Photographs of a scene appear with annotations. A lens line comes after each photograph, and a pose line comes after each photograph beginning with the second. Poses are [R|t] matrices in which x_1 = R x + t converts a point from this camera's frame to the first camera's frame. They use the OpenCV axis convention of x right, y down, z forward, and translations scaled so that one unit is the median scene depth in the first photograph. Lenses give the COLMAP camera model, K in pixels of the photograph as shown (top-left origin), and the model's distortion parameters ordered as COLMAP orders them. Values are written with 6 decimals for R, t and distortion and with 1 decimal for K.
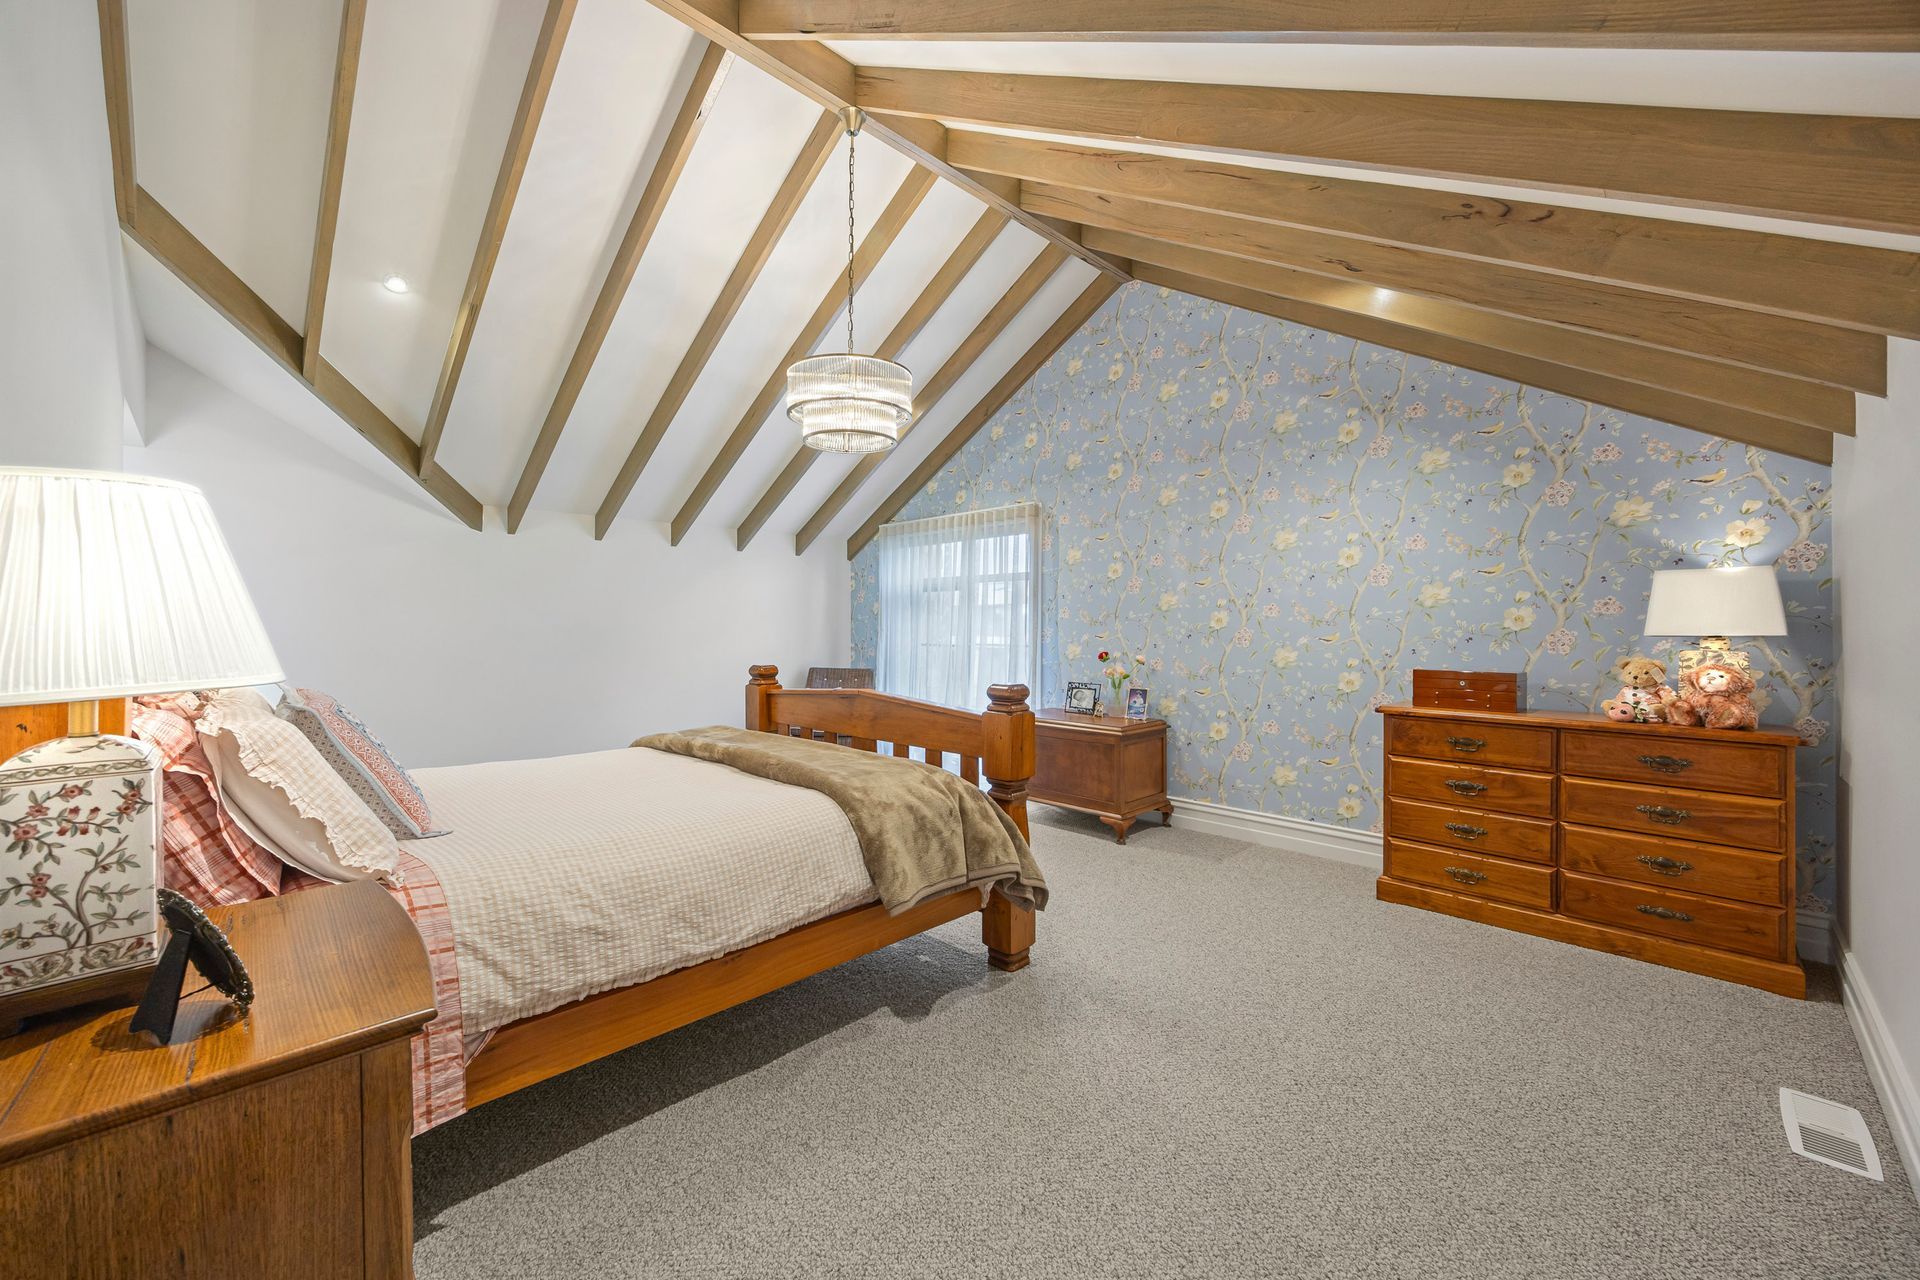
lens RADIAL K [[734.0, 0, 961.9], [0, 734.0, 646.2], [0, 0, 1]] dist [-0.000460, -0.000003]
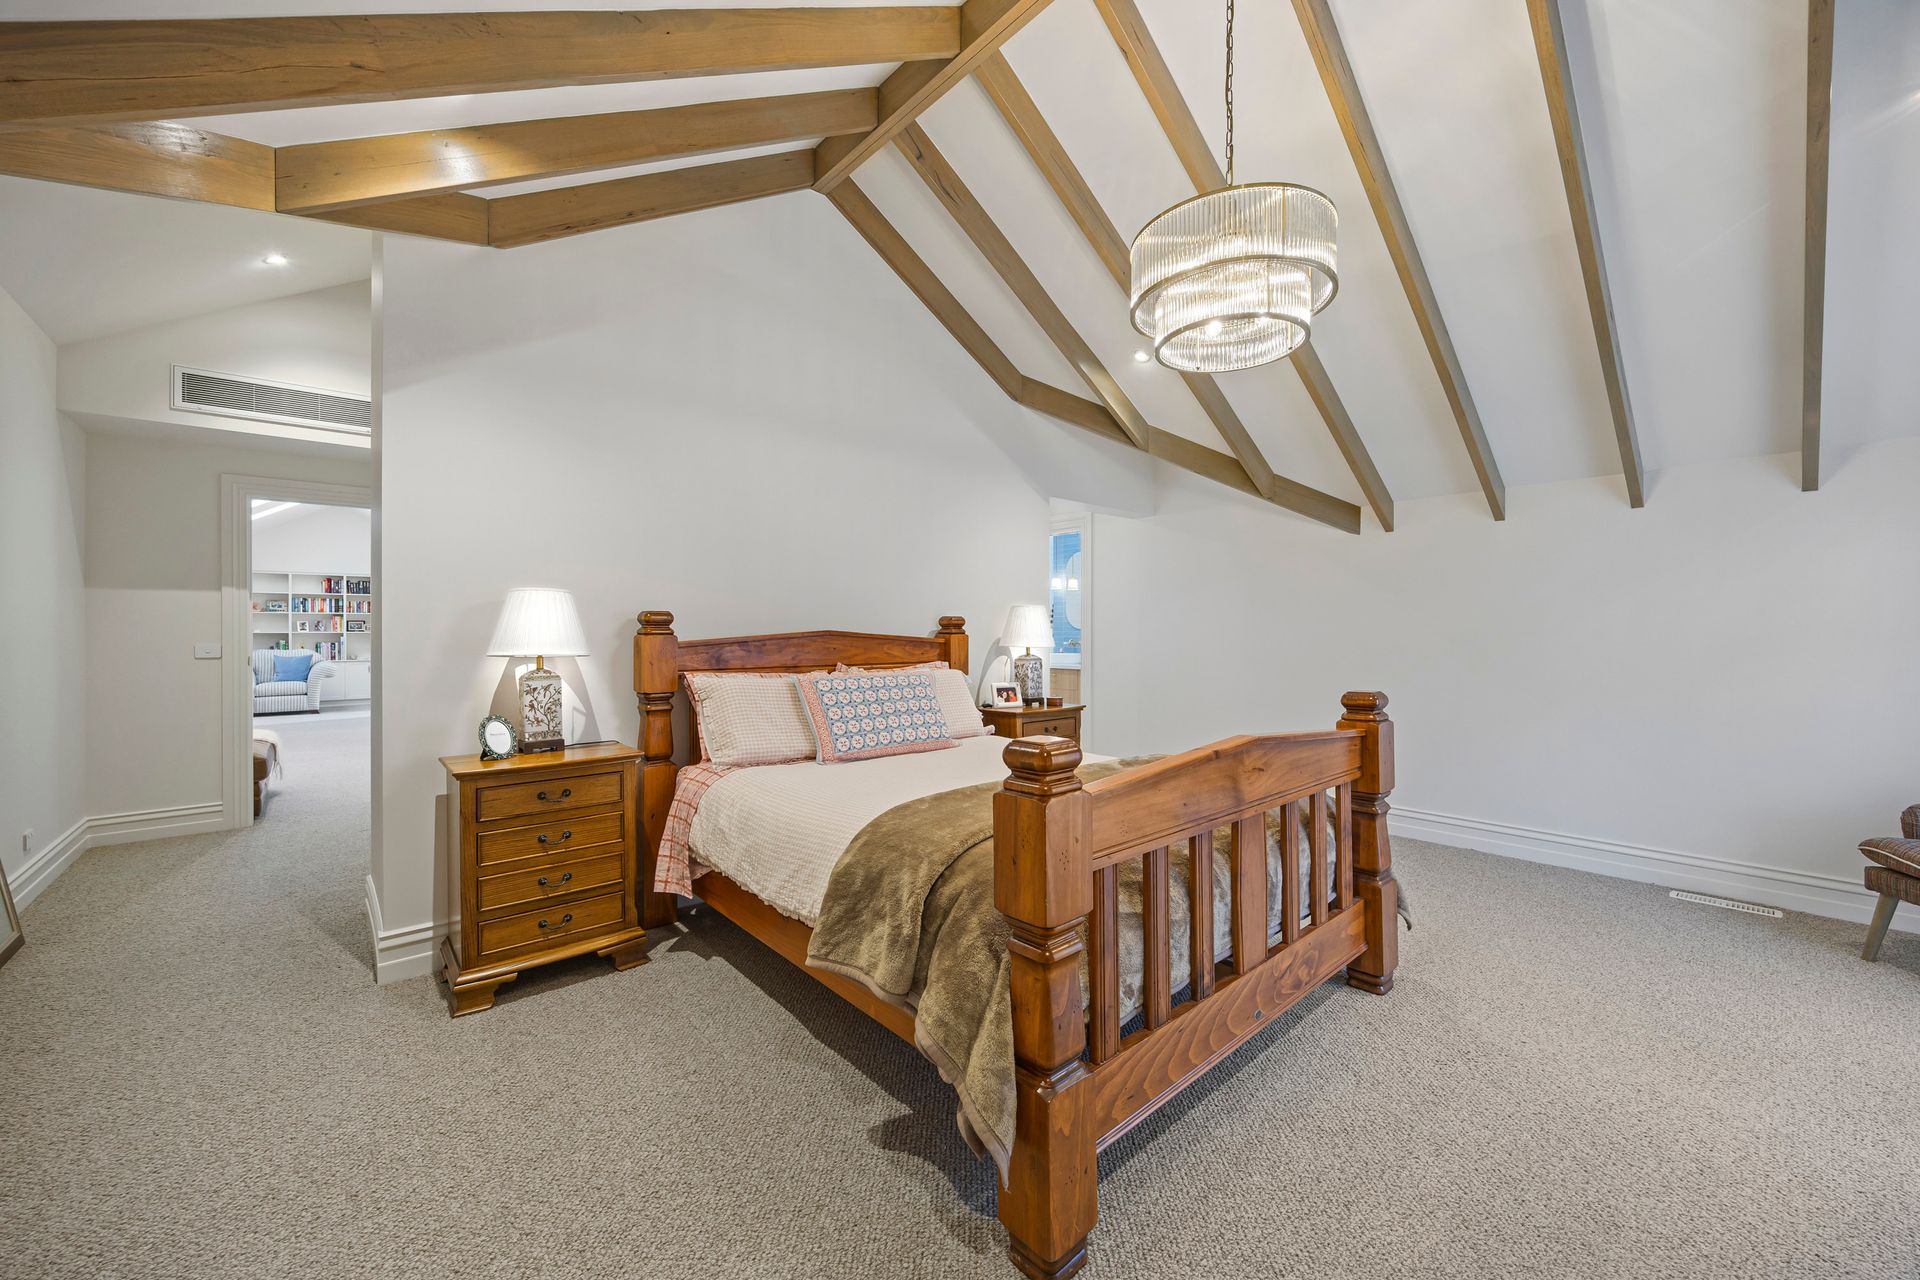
lens RADIAL K [[734.0, 0, 961.9], [0, 734.0, 646.2], [0, 0, 1]] dist [-0.000460, -0.000003]
pose [[-0.058836, 0.018003, -0.998105, 0.381588], [-0.023833, 0.999527, 0.019434, -0.015755], [0.997983, 0.024931, -0.058379, 0.613289]]
